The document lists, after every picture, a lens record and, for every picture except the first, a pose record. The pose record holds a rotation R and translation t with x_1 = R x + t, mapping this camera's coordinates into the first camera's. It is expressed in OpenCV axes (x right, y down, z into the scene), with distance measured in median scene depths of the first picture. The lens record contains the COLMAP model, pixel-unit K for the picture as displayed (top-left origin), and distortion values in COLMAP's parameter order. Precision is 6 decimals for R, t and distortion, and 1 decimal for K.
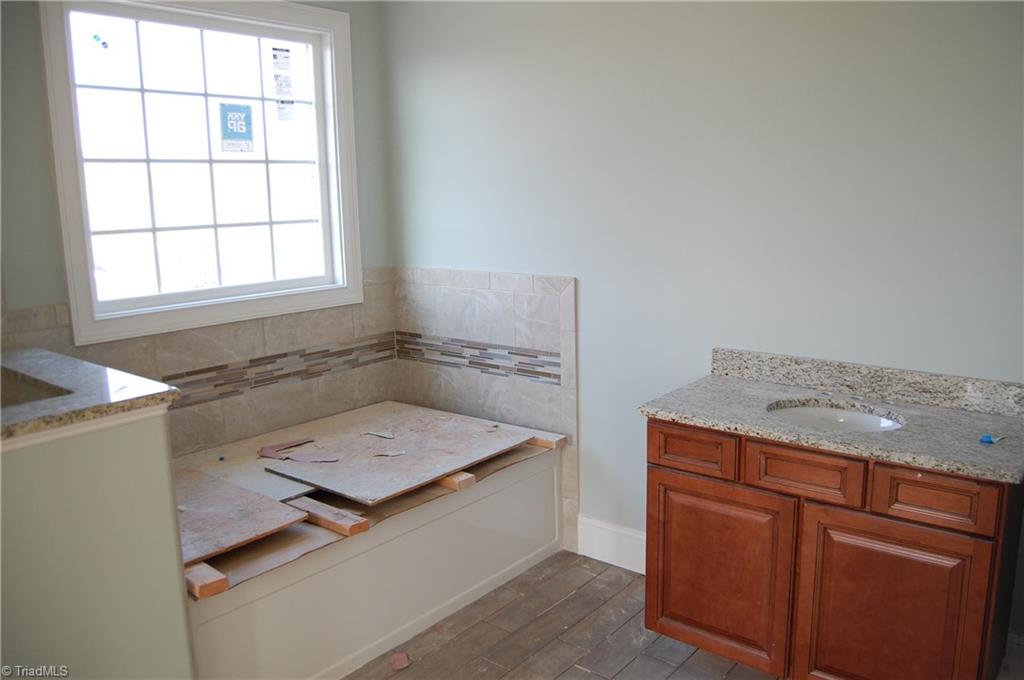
lens RADIAL K [[812.1, 0, 521.9], [0, 812.1, 333.9], [0, 0, 1]] dist [-0.082185, 0.021503]
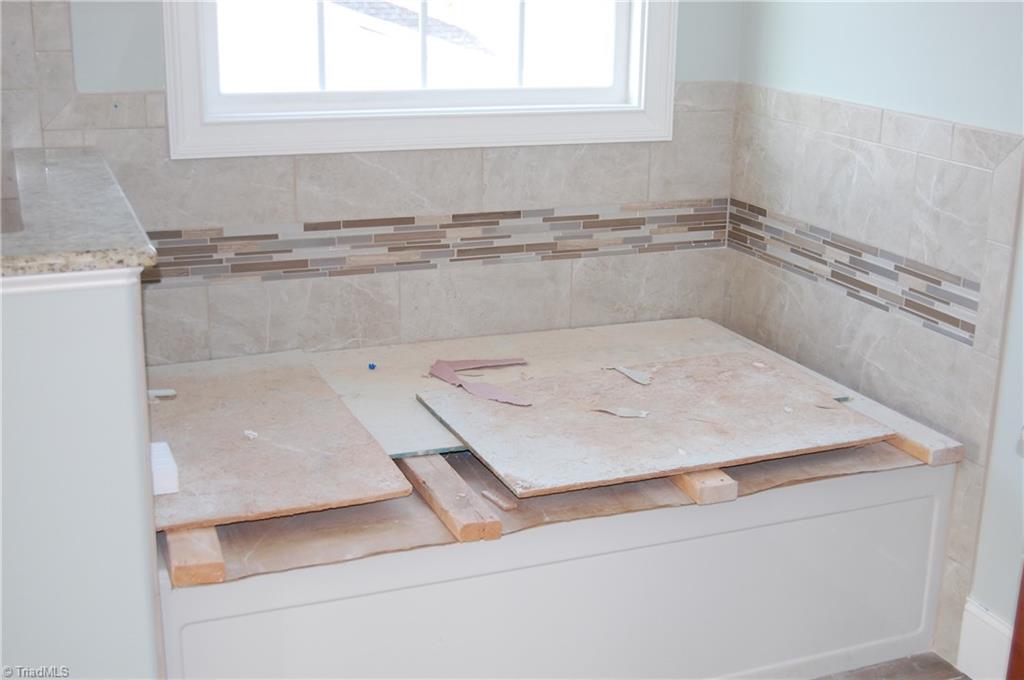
lens RADIAL K [[1294.4, 0, 514.8], [0, 1294.4, 334.5], [0, 0, 1]] dist [-0.038754, 0.000000]
pose [[0.878129, 0.173761, -0.445754, 0.158878], [-0.122089, 0.982253, 0.142381, -0.024459], [0.462584, -0.070607, 0.883759, 0.154669]]
